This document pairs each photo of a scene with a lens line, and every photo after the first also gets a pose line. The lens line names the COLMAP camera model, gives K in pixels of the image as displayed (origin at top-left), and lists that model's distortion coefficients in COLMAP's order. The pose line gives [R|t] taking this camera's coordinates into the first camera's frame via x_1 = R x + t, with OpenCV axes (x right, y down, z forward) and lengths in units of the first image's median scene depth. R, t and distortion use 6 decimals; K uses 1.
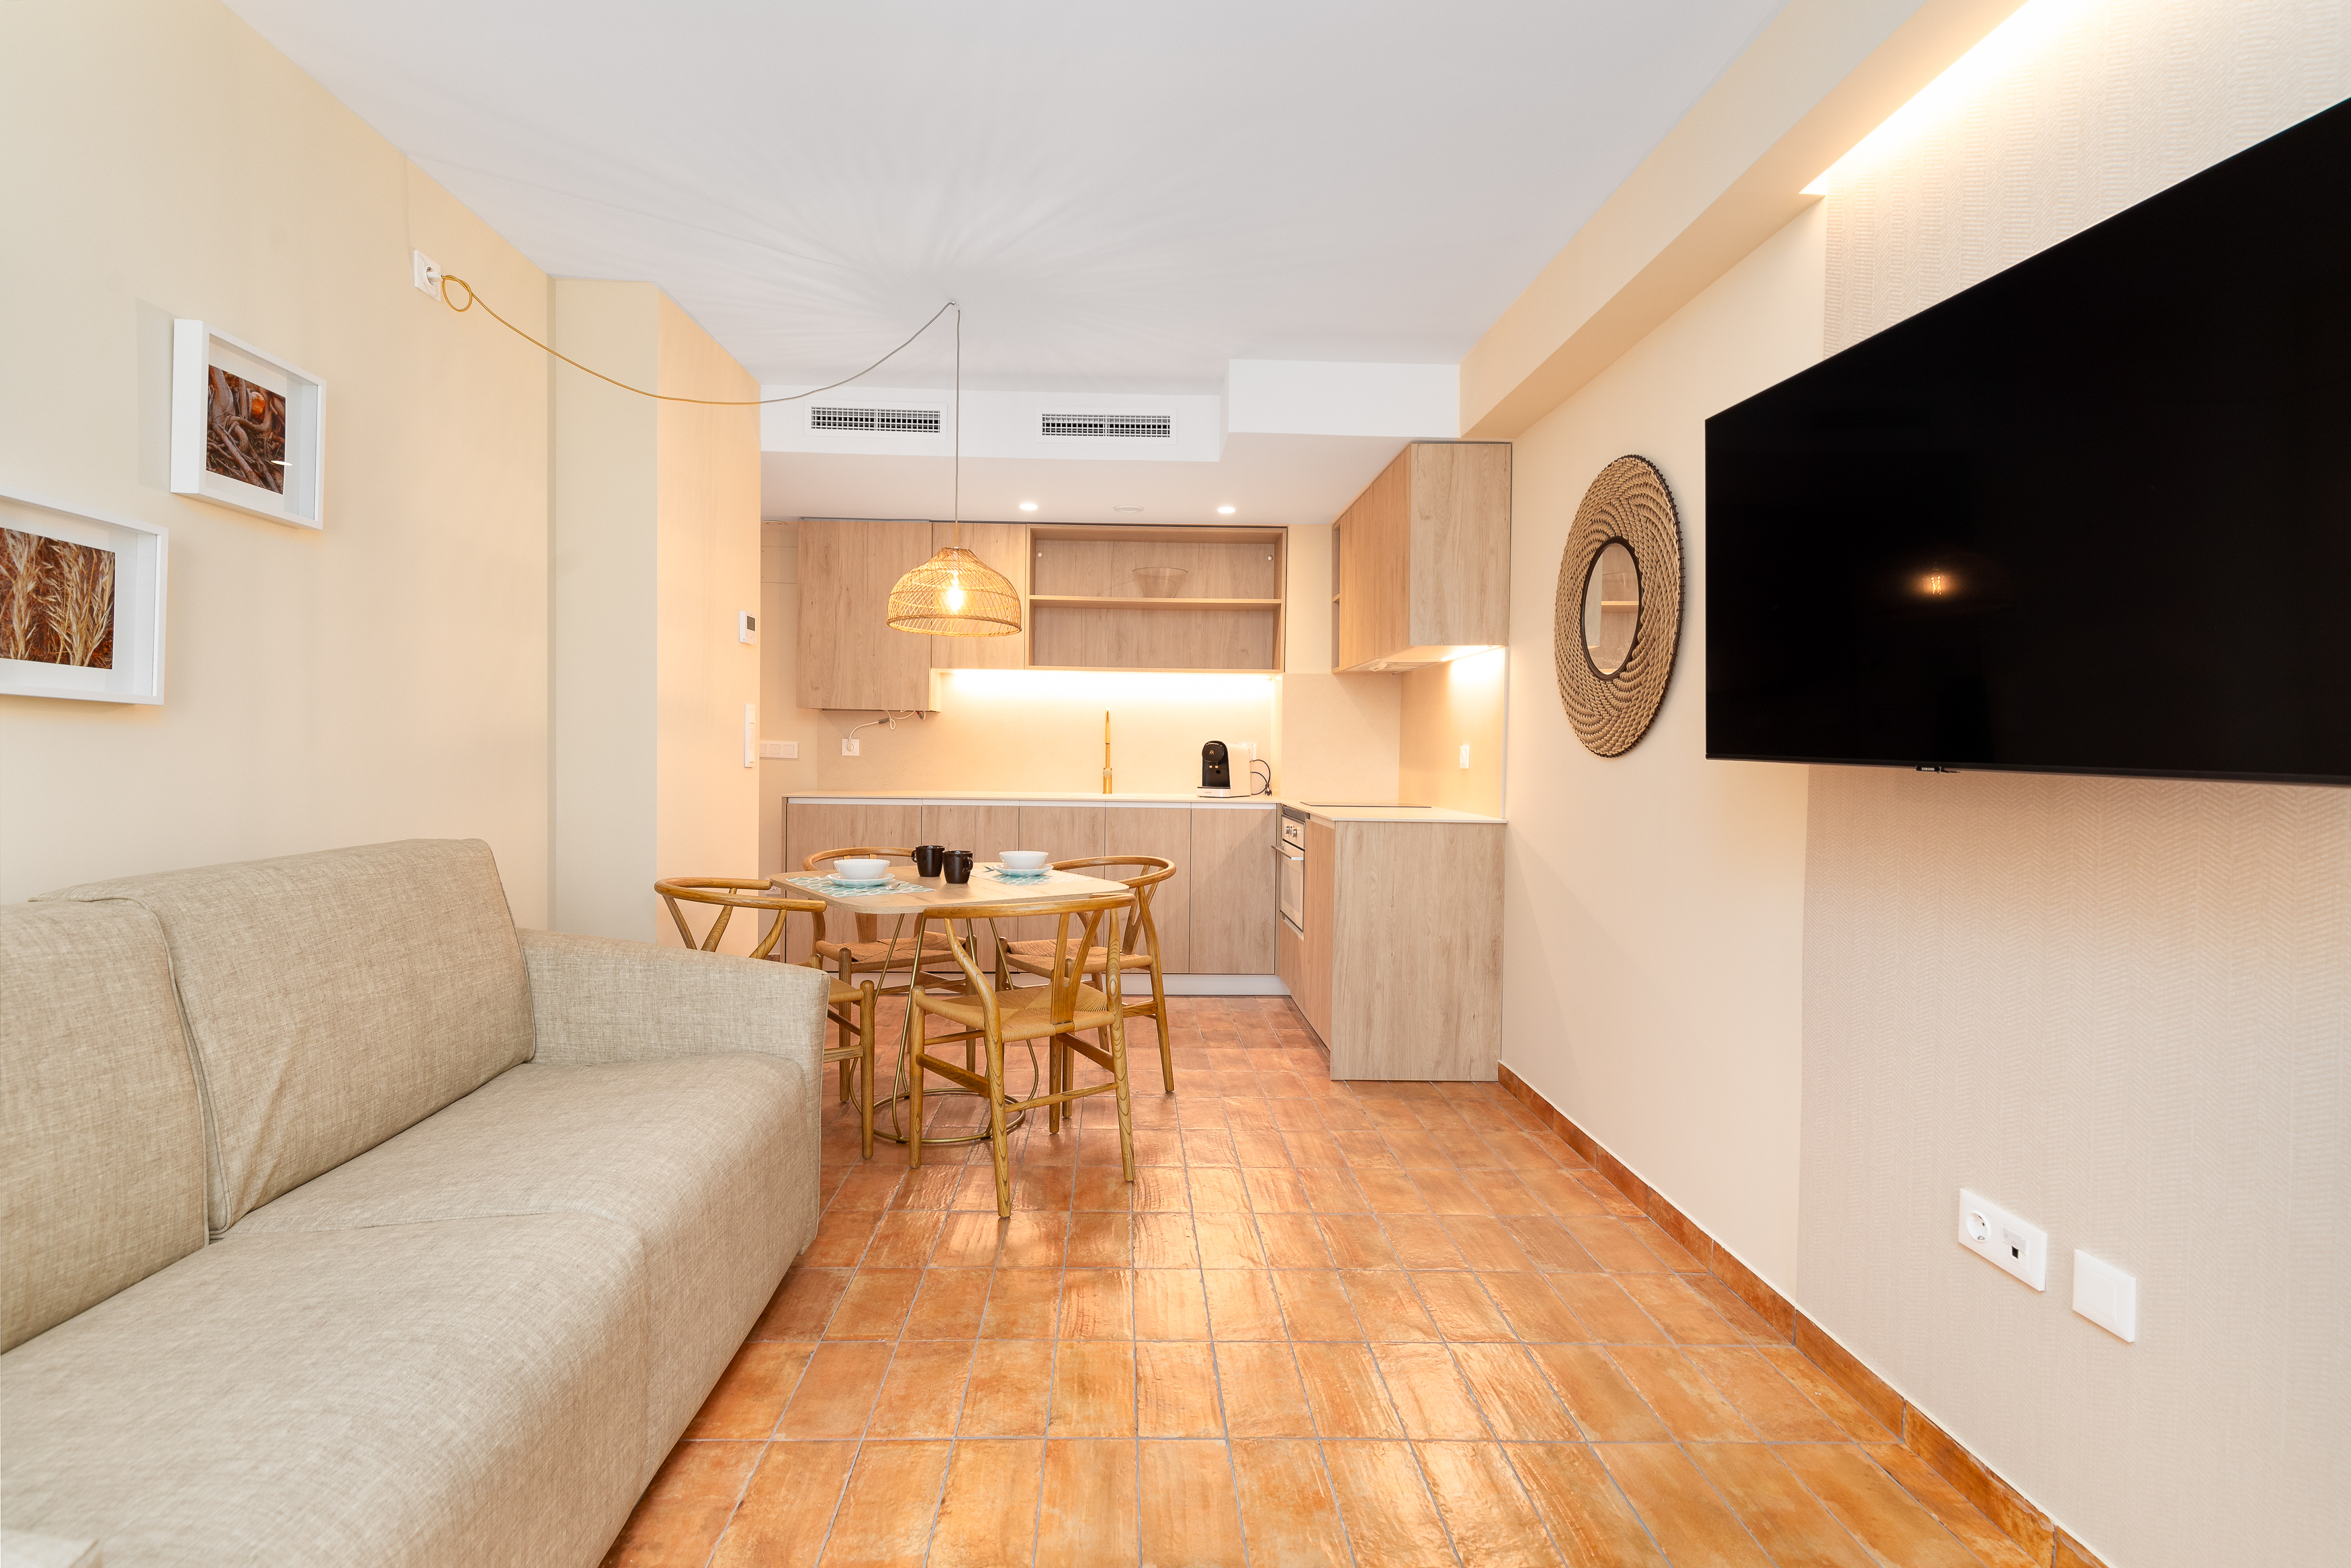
lens RADIAL K [[1106.6, 0, 1145.3], [0, 1106.6, 779.7], [0, 0, 1]] dist [0.007103, -0.000907]
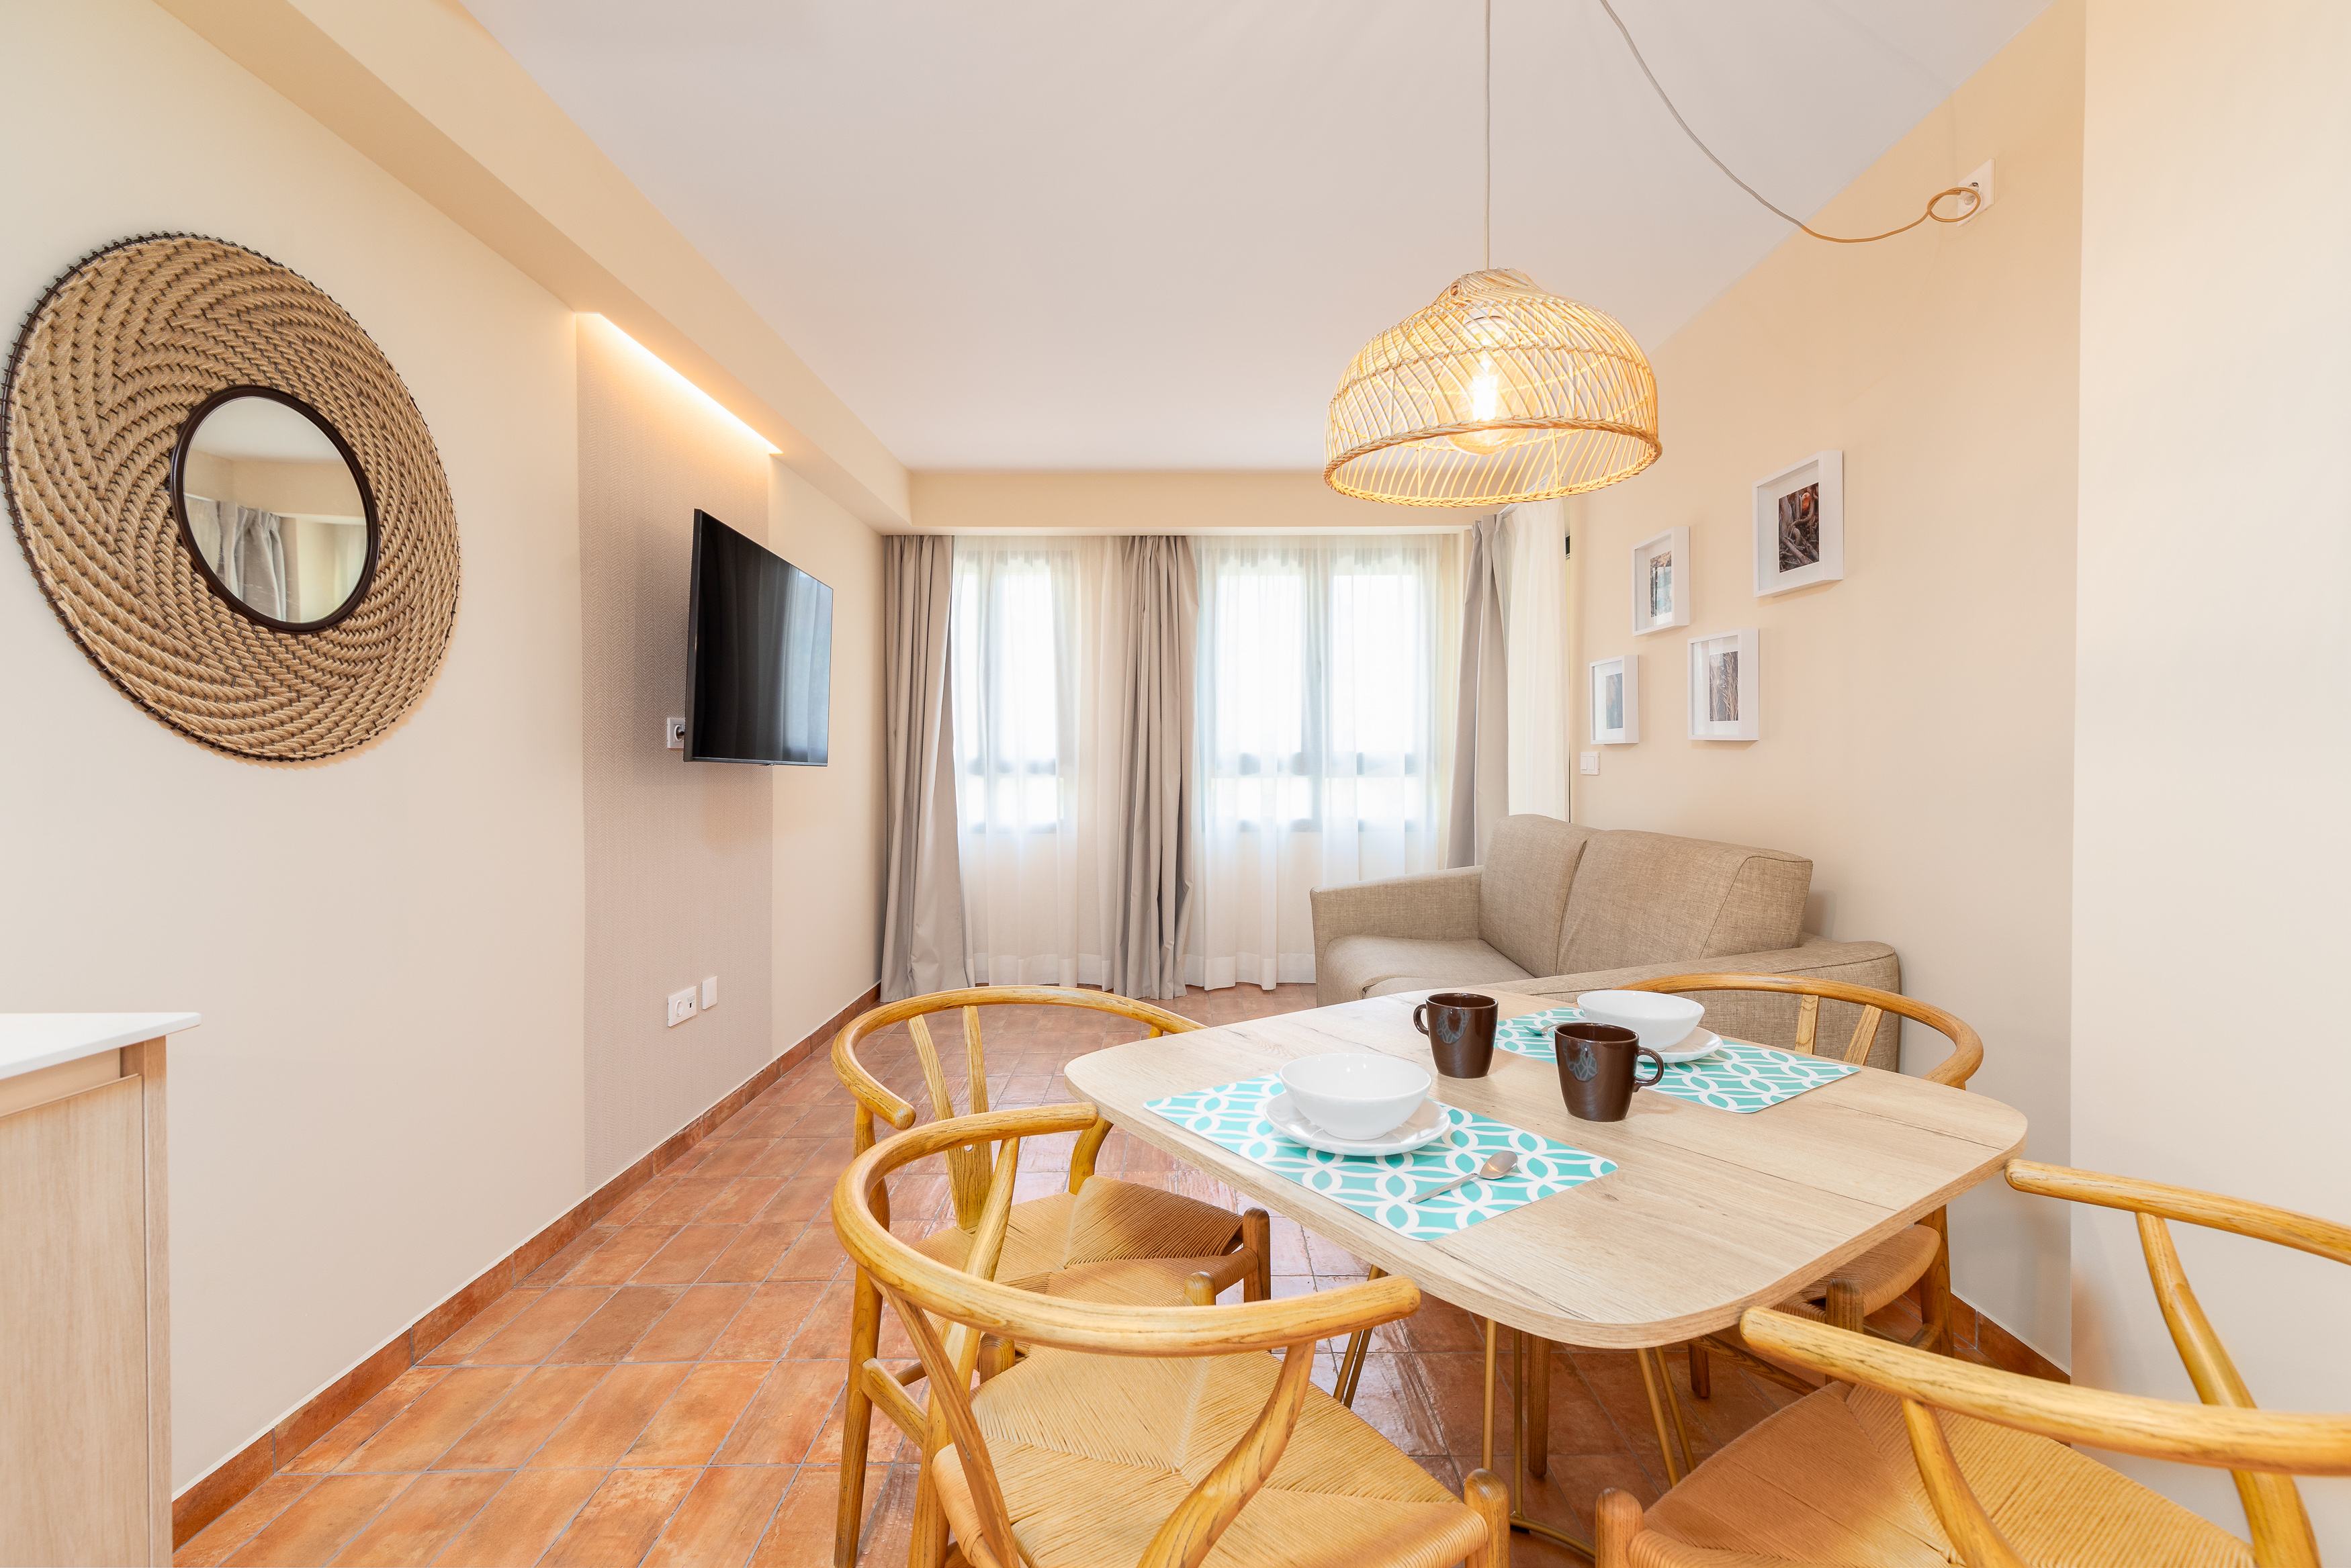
lens RADIAL K [[1056.9, 0, 1197.2], [0, 1056.9, 778.9], [0, 0, 1]] dist [0.006768, -0.000597]
pose [[-0.999906, -0.012973, 0.004543, -0.077146], [-0.012770, 0.999024, 0.042276, -0.044340], [-0.005087, 0.042214, -0.999096, 1.693596]]
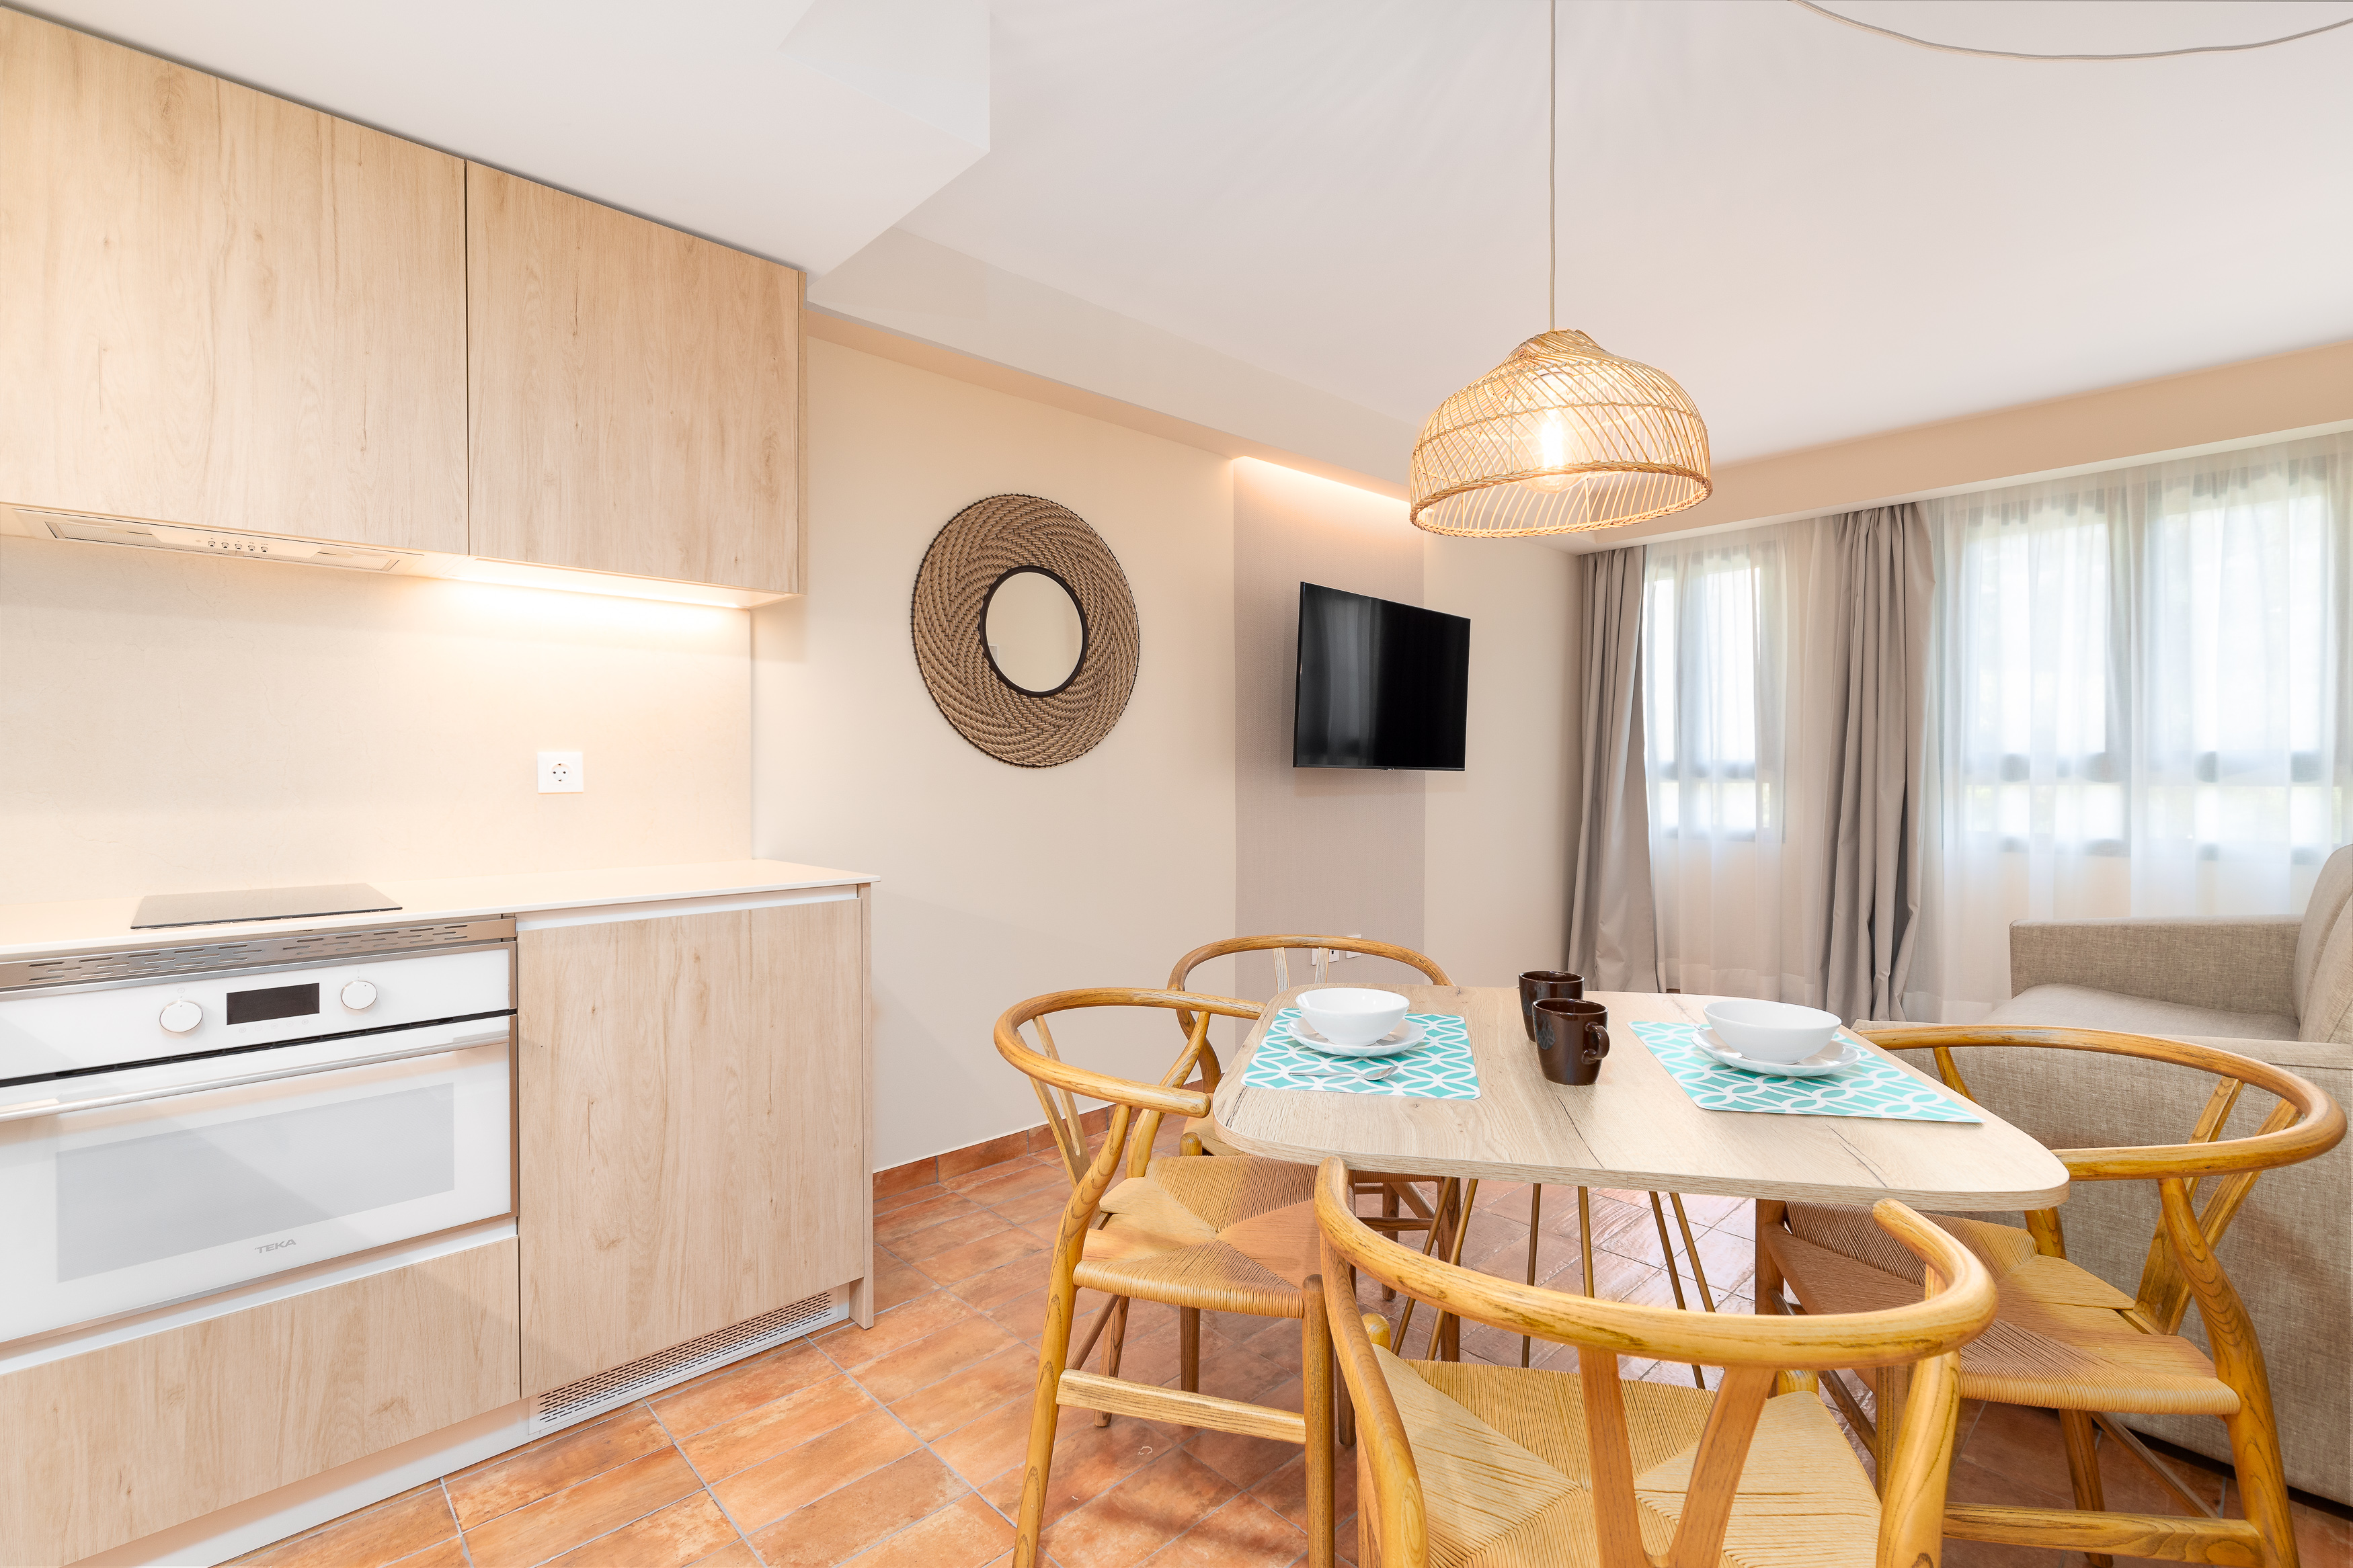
lens RADIAL K [[1057.8, 0, 1198.2], [0, 1057.8, 778.9], [0, 0, 1]] dist [0.006768, -0.000597]
pose [[-0.679891, -0.018363, 0.733083, -0.485560], [0.013371, 0.999210, 0.037430, -0.049441], [-0.733191, 0.035251, -0.679108, 1.716455]]
